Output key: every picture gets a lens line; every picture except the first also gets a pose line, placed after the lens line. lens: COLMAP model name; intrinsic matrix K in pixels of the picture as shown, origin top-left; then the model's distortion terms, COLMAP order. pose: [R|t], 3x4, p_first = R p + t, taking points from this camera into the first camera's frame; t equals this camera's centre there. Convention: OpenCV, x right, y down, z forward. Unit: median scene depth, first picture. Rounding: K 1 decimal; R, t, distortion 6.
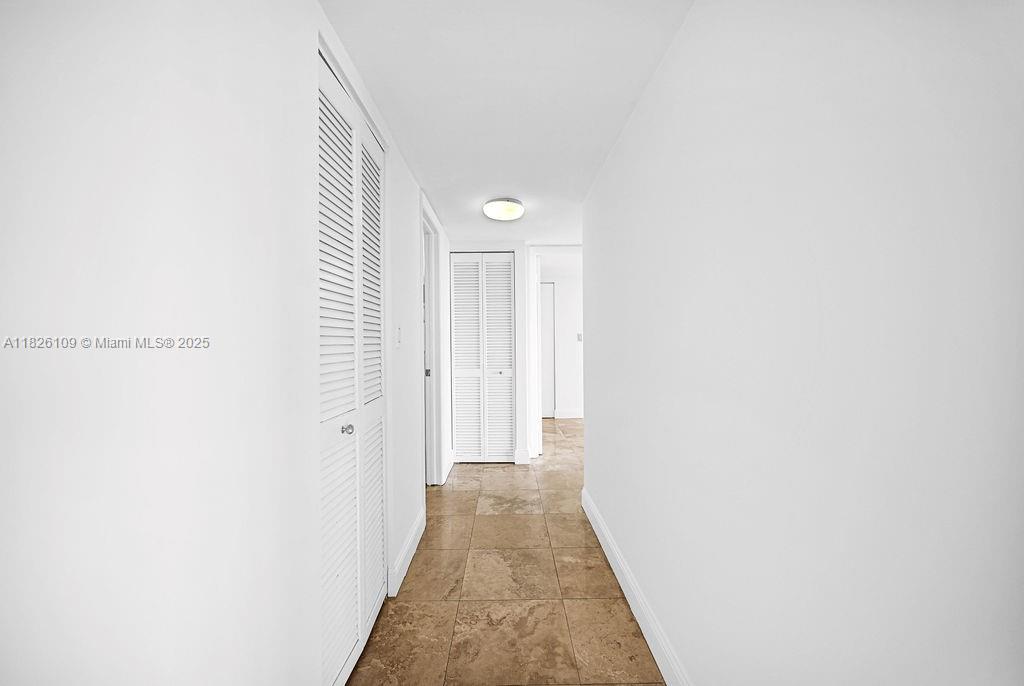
lens RADIAL K [[418.0, 0, 512.0], [0, 418.0, 343.0], [0, 0, 1]] dist [-0.001049, 0.000080]
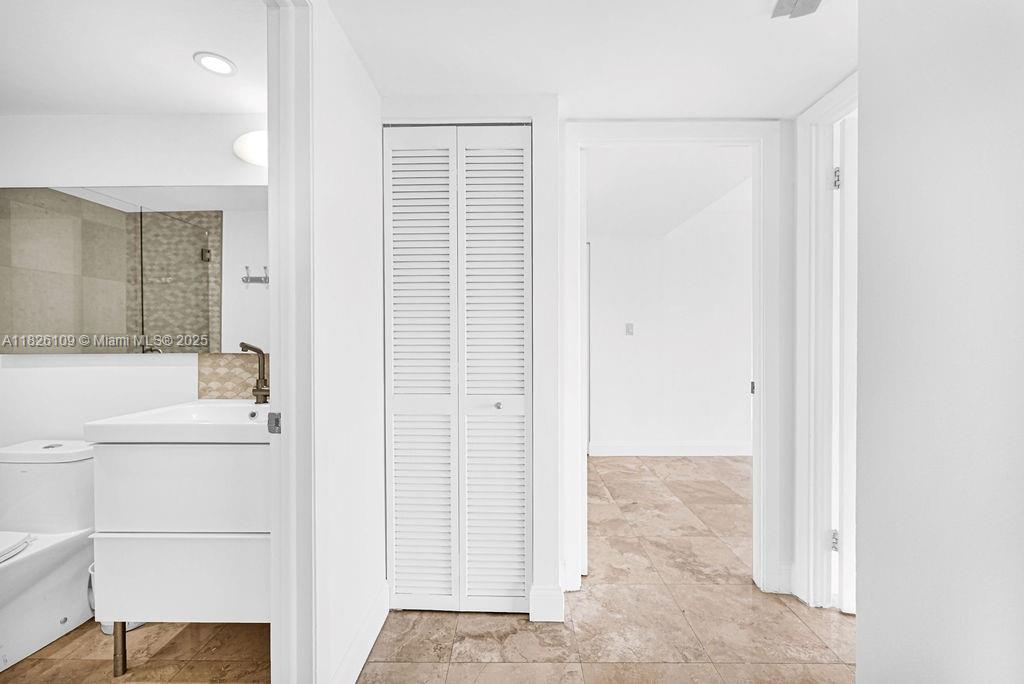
lens RADIAL K [[418.0, 0, 512.0], [0, 418.0, 342.0], [0, 0, 1]] dist [-0.001049, 0.000080]
pose [[0.999657, 0.007090, -0.025206, -0.002470], [-0.006889, 0.999944, 0.008044, 0.002408], [0.025261, -0.007867, 0.999650, 0.569774]]
